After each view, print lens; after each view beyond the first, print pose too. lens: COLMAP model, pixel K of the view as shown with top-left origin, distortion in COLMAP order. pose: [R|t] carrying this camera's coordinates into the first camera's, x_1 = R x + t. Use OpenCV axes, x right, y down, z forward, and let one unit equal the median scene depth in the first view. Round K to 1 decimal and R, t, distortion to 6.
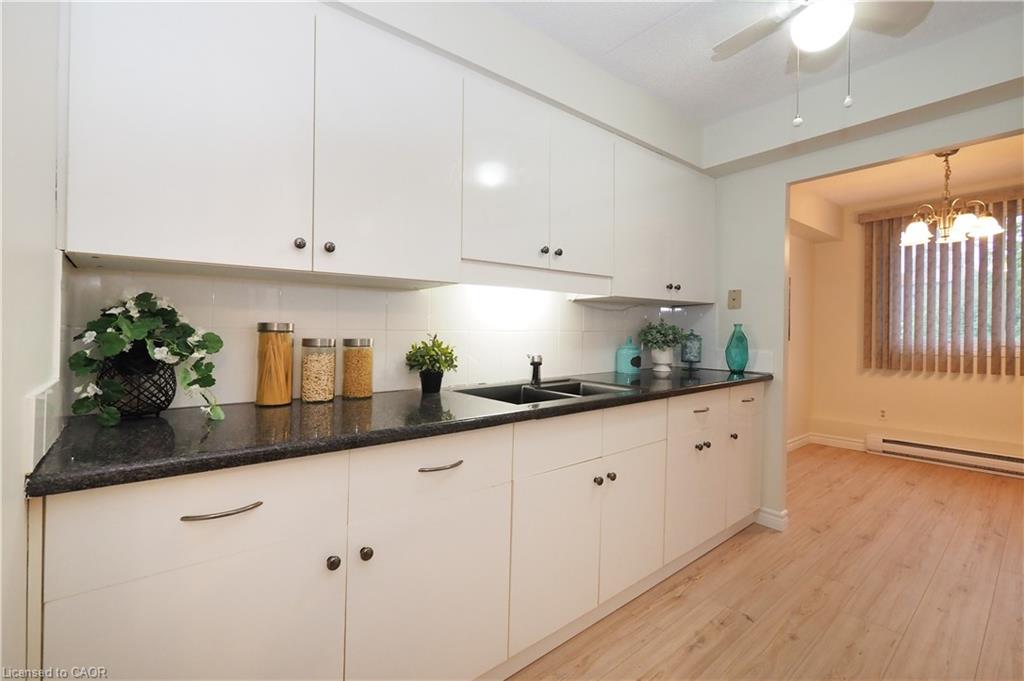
lens RADIAL K [[442.5, 0, 501.6], [0, 442.5, 331.7], [0, 0, 1]] dist [0.000977, -0.000098]
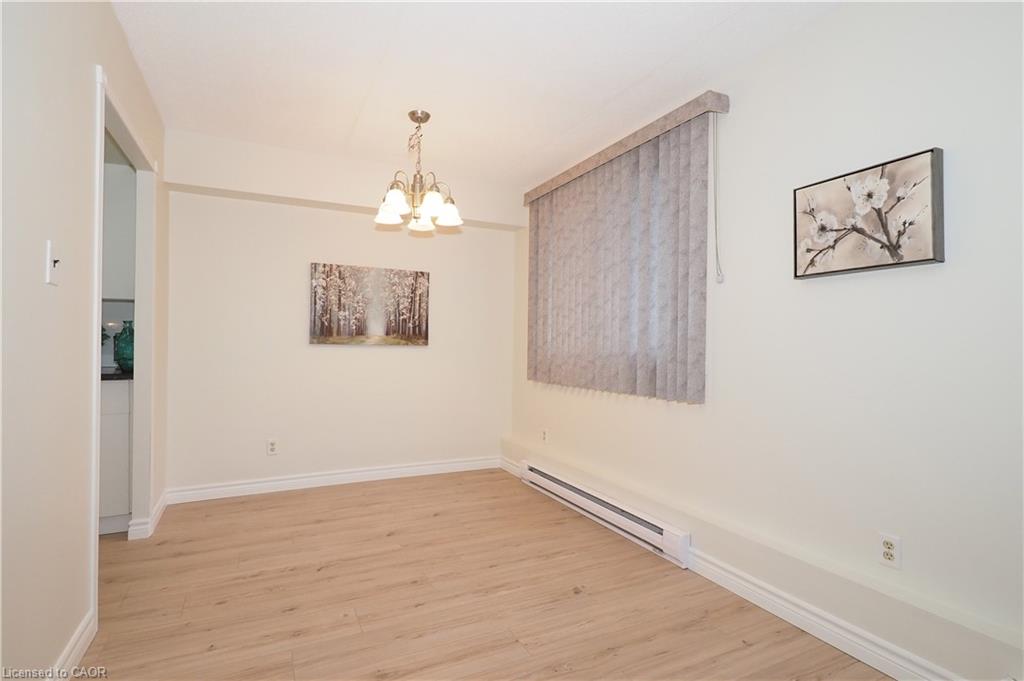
lens RADIAL K [[488.6, 0, 503.6], [0, 488.6, 343.5], [0, 0, 1]] dist [0.012510, 0.000352]
pose [[0.972922, 0.007190, -0.231023, 1.045799], [-0.009088, 0.999933, -0.007150, 0.021634], [0.230956, 0.009056, 0.972922, 0.105943]]
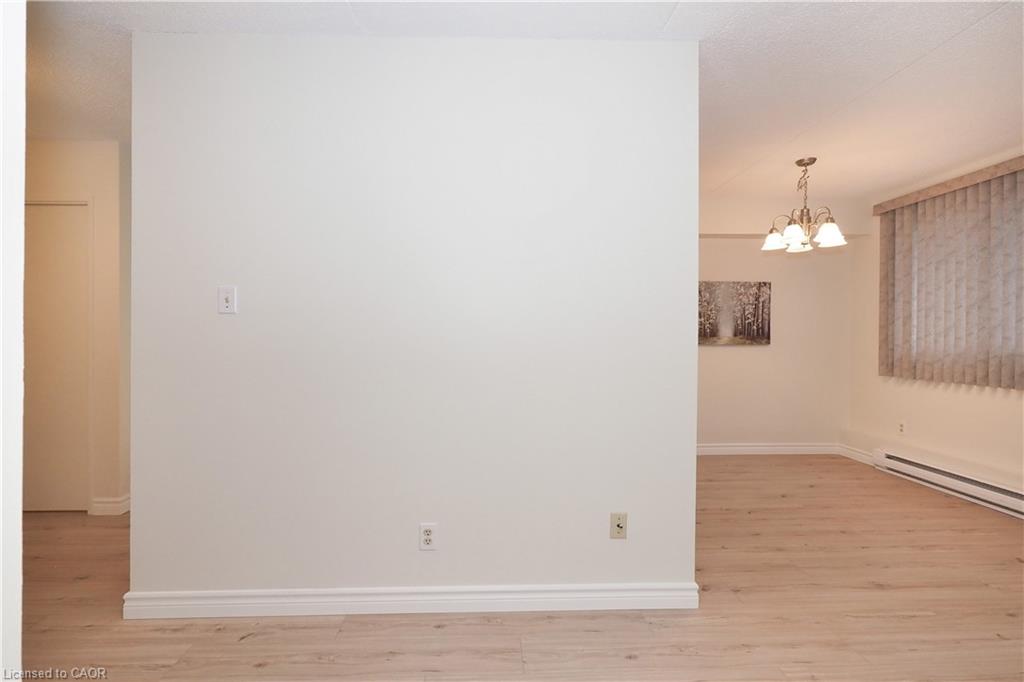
lens RADIAL K [[456.6, 0, 518.1], [0, 456.6, 339.0], [0, 0, 1]] dist [-0.000282, 0.000207]
pose [[0.794466, -0.002814, -0.607303, 0.848624], [0.004197, 0.999991, 0.000857, 0.003506], [0.607295, -0.003230, 0.794470, -0.196352]]
